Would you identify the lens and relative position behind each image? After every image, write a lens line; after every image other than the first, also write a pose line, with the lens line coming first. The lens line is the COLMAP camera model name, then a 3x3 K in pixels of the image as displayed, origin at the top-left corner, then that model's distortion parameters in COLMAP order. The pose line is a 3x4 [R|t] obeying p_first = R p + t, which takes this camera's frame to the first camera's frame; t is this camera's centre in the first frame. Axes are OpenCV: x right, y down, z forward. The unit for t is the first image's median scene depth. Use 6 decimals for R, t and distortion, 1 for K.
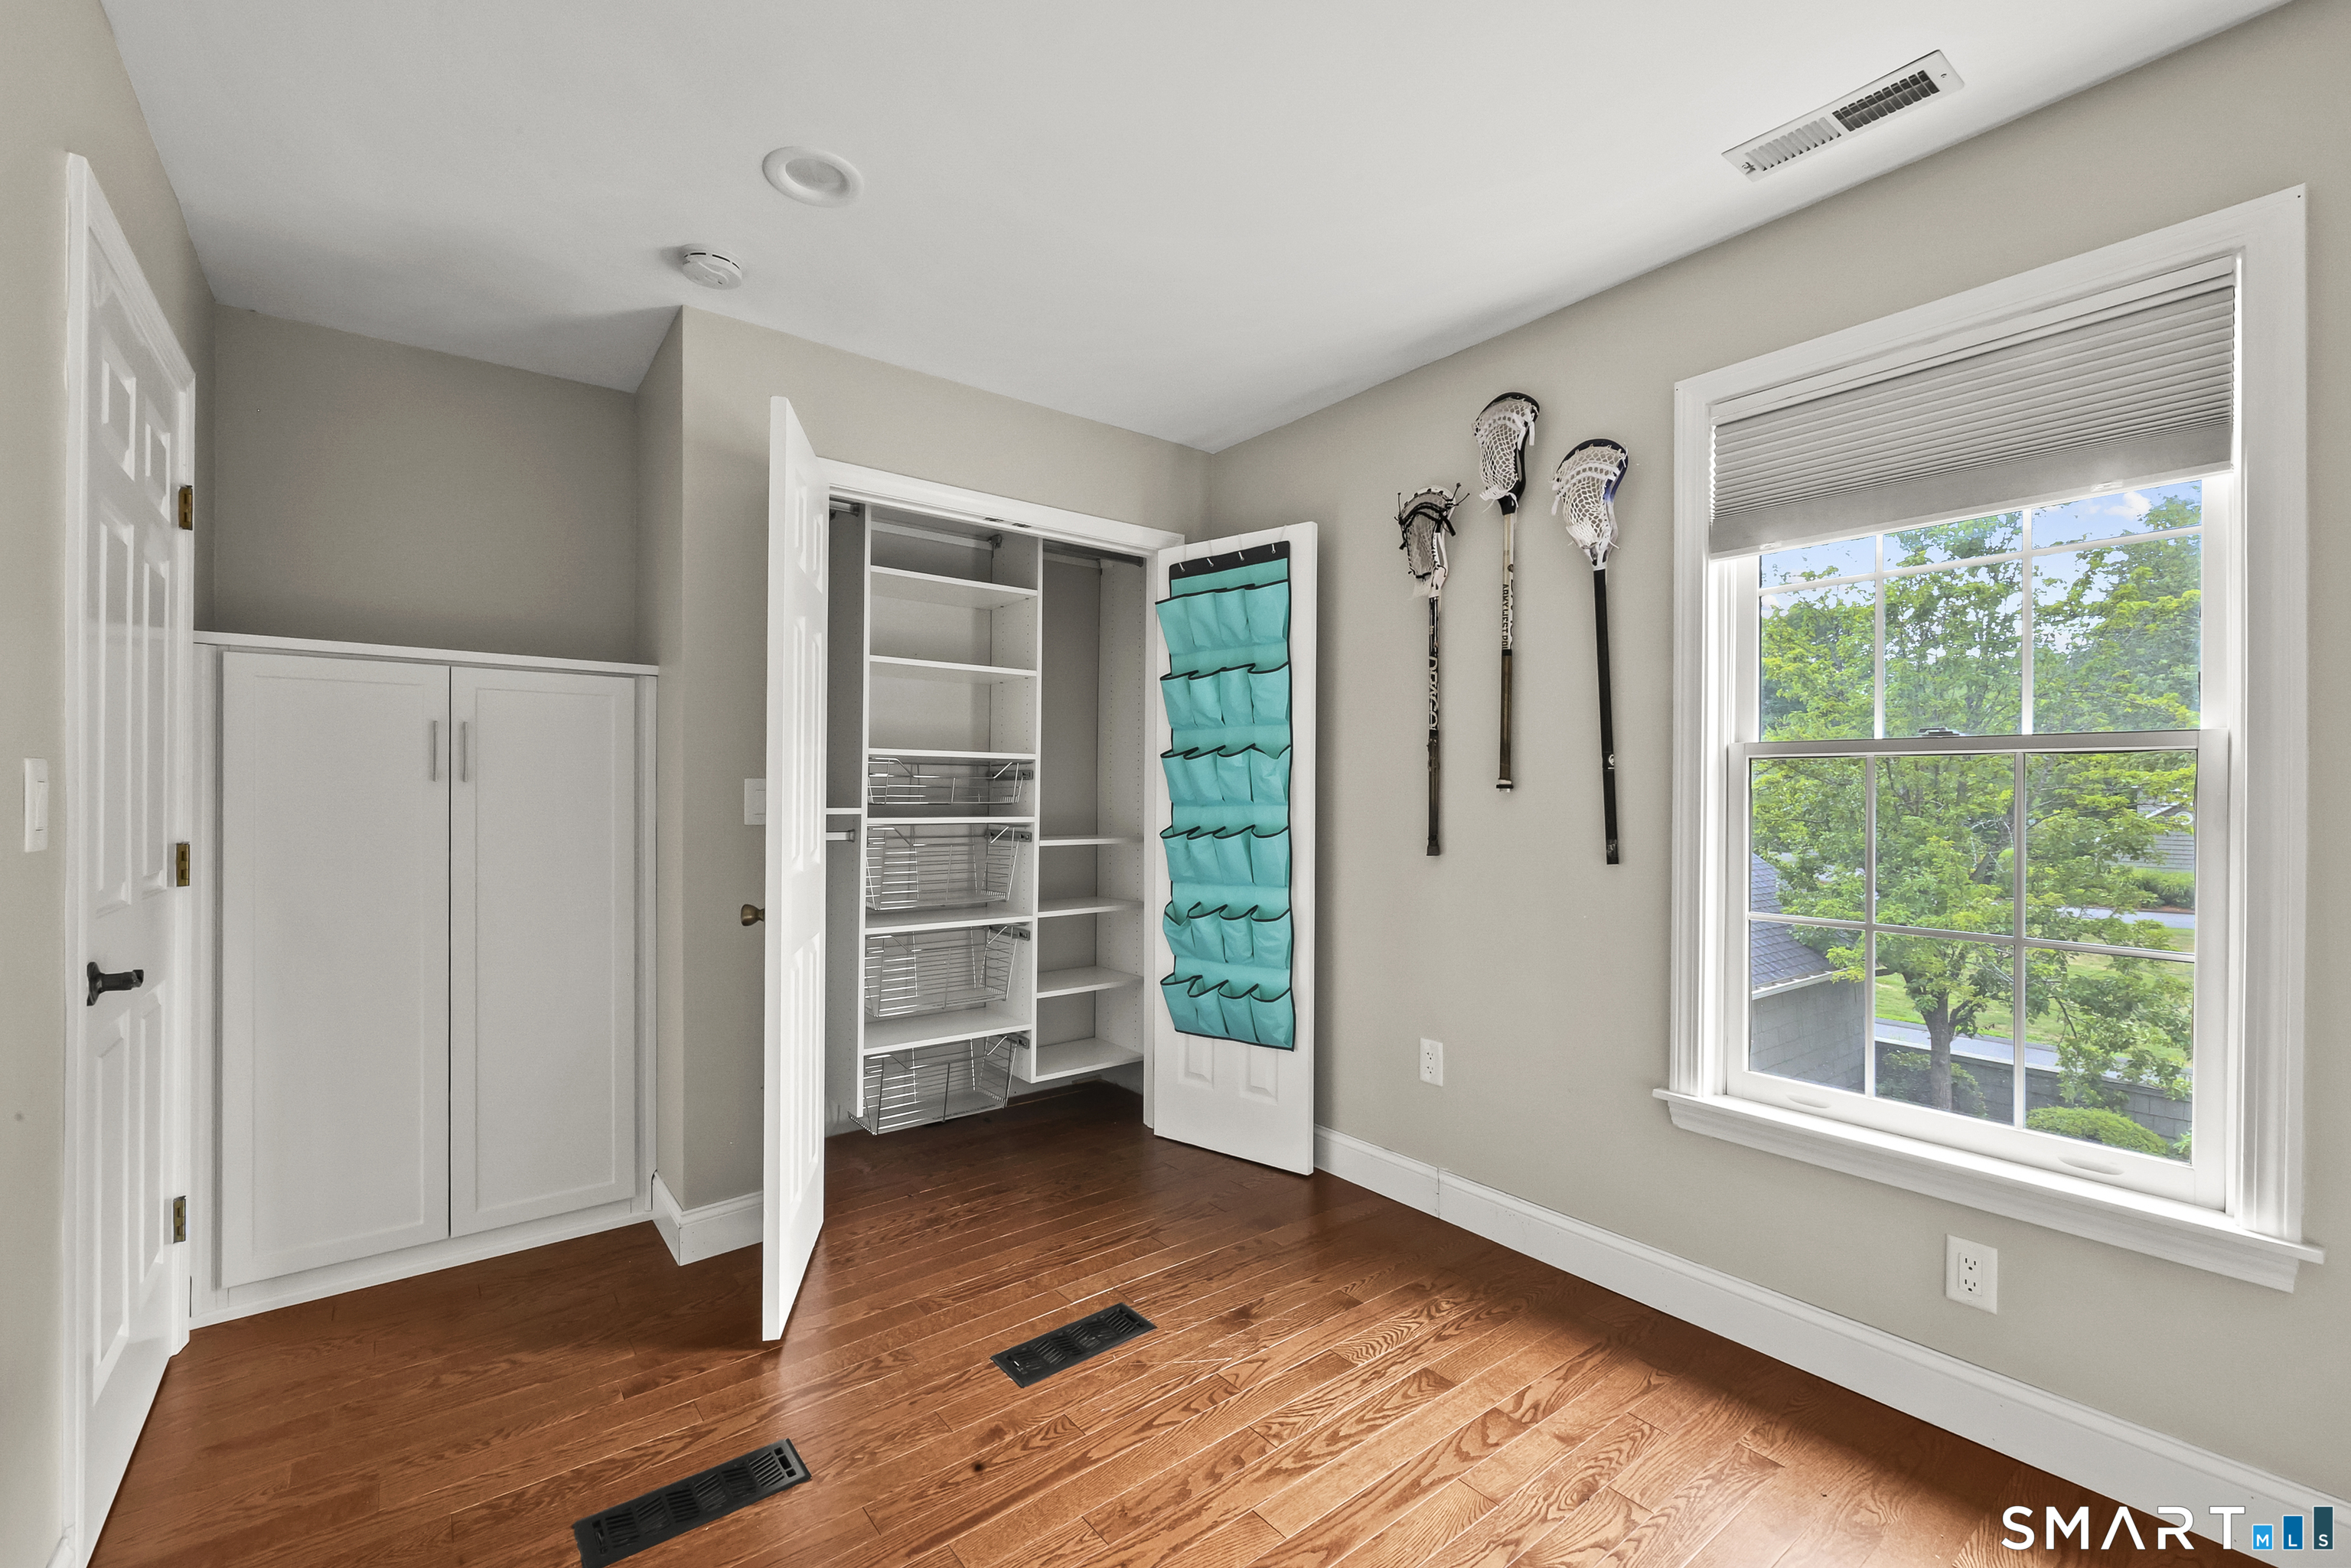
lens RADIAL K [[994.6, 0, 1172.2], [0, 994.6, 791.2], [0, 0, 1]] dist [0.000341, -0.000124]
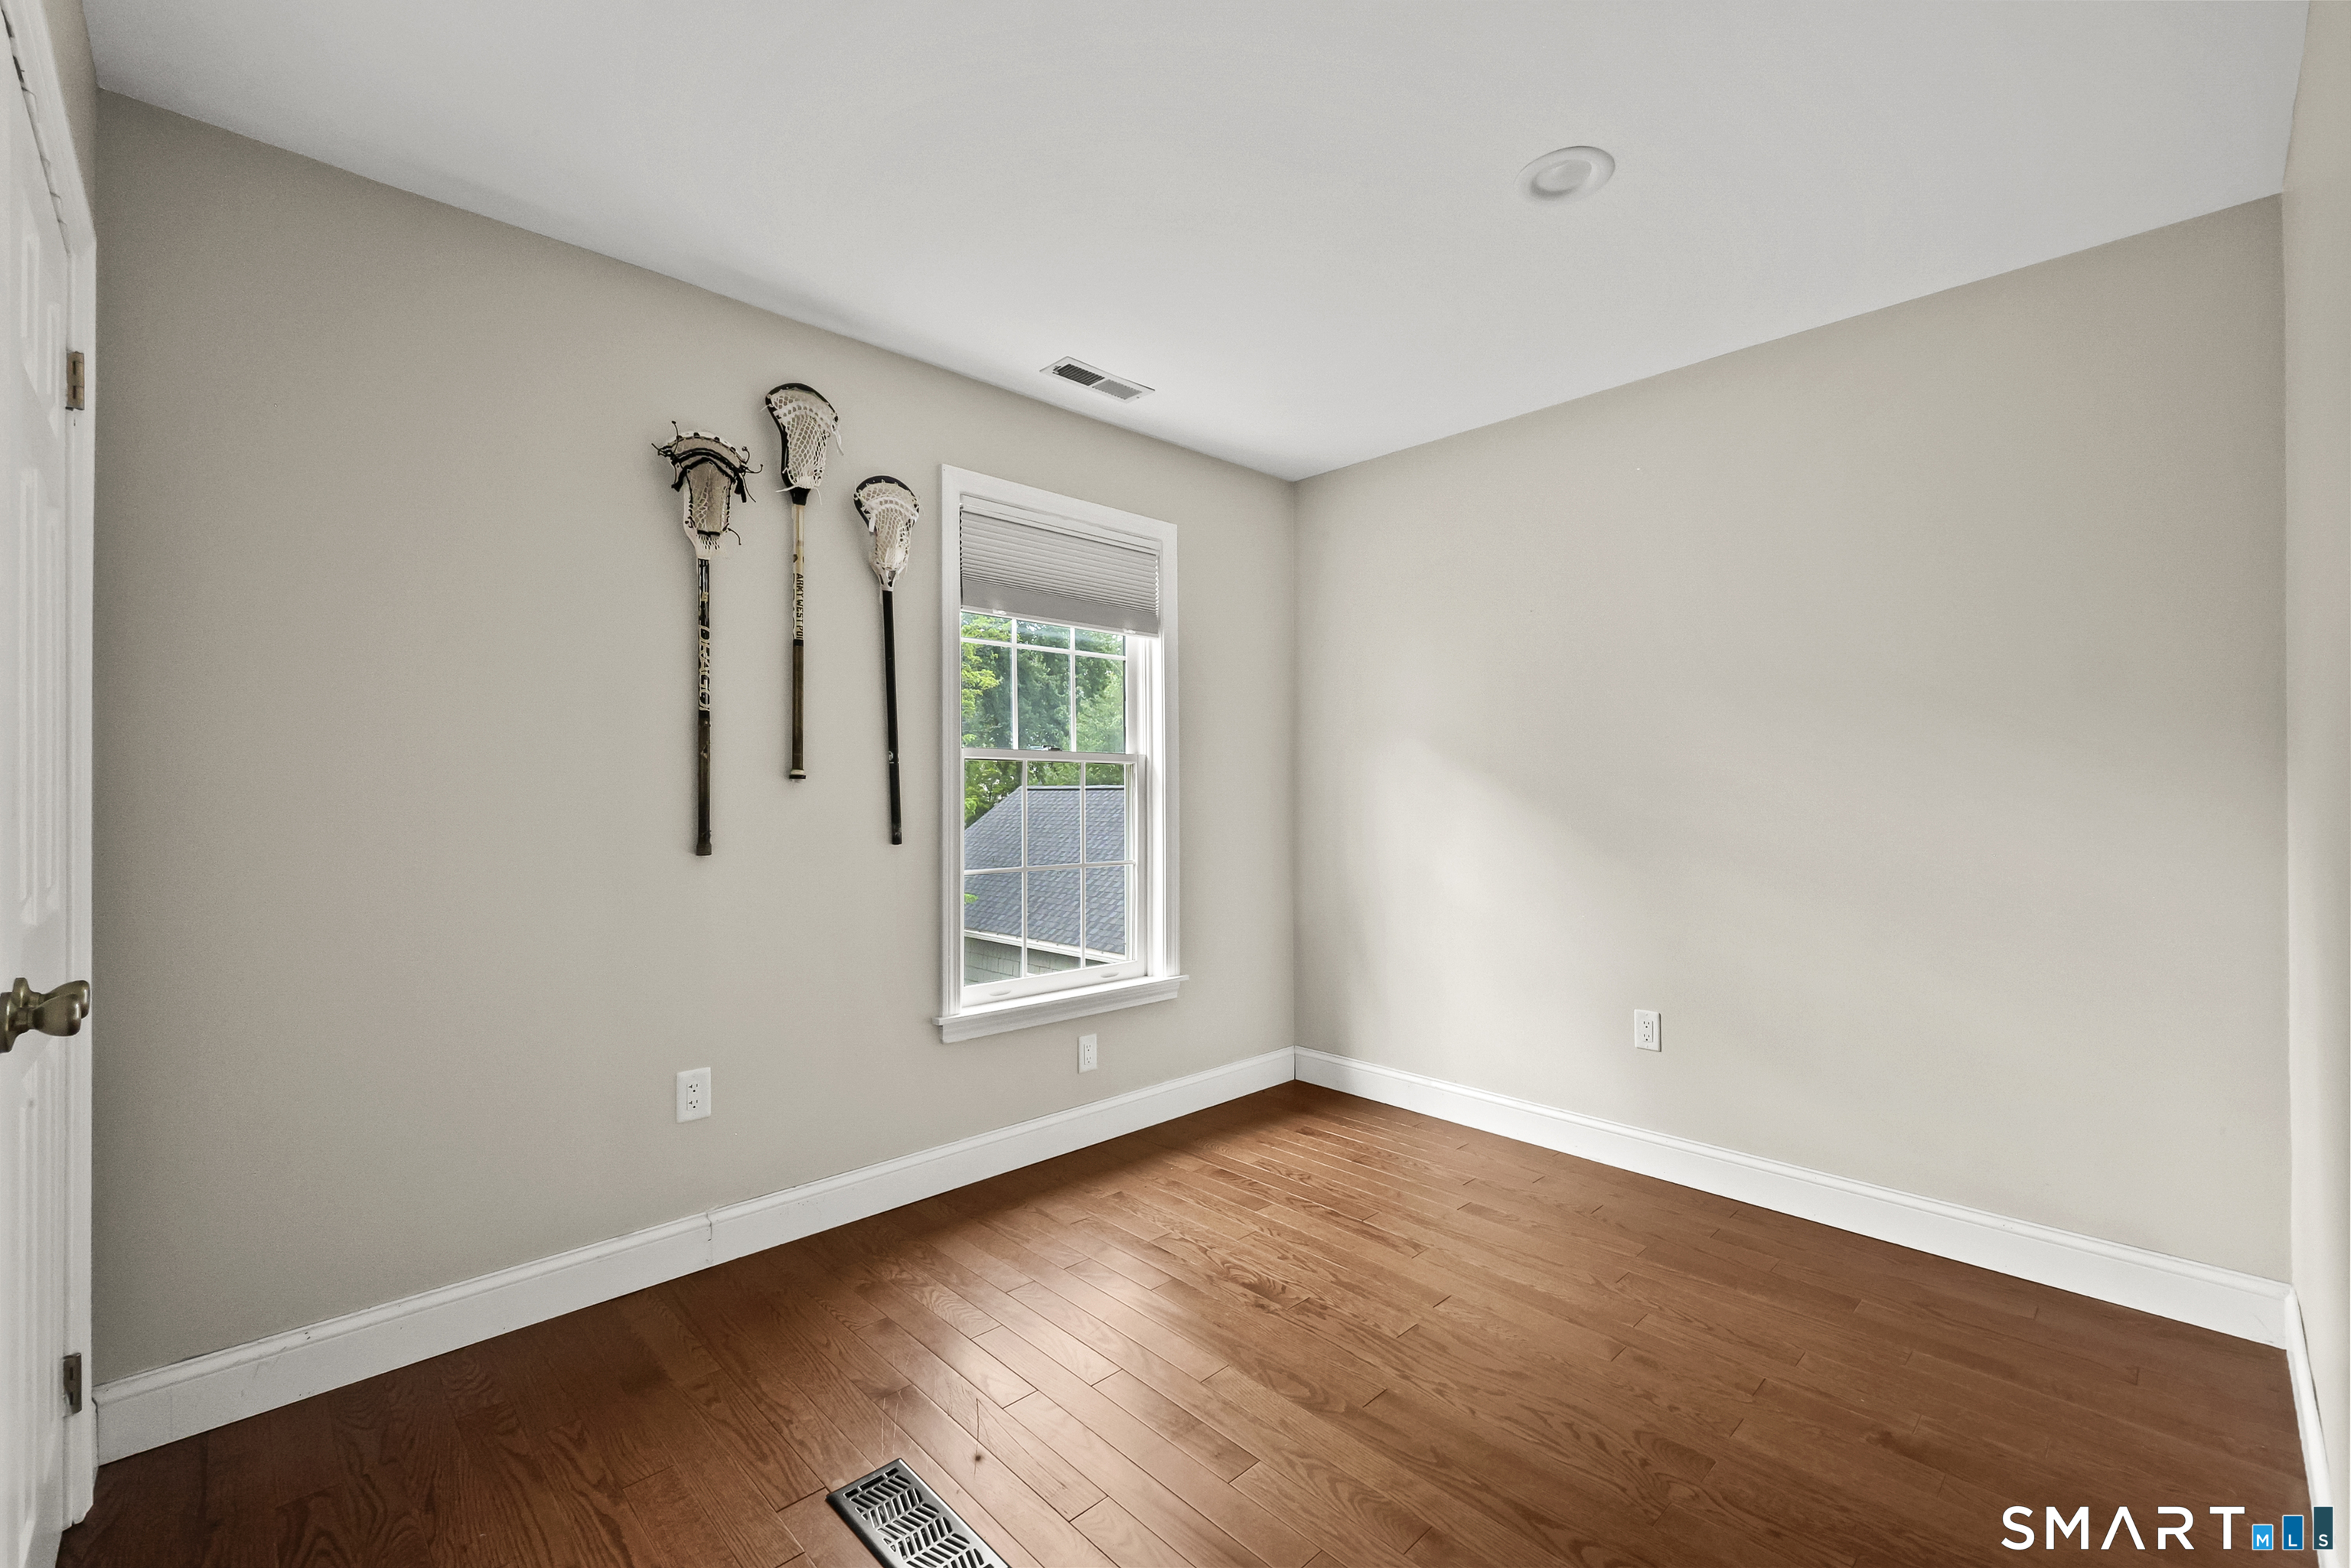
lens RADIAL K [[994.6, 0, 1169.9], [0, 994.6, 785.5], [0, 0, 1]] dist [0.000341, -0.000124]
pose [[-0.106829, -0.002291, 0.994275, -0.713322], [-0.004346, 0.999989, 0.001838, -0.000332], [-0.994268, -0.004124, -0.106837, 0.754074]]
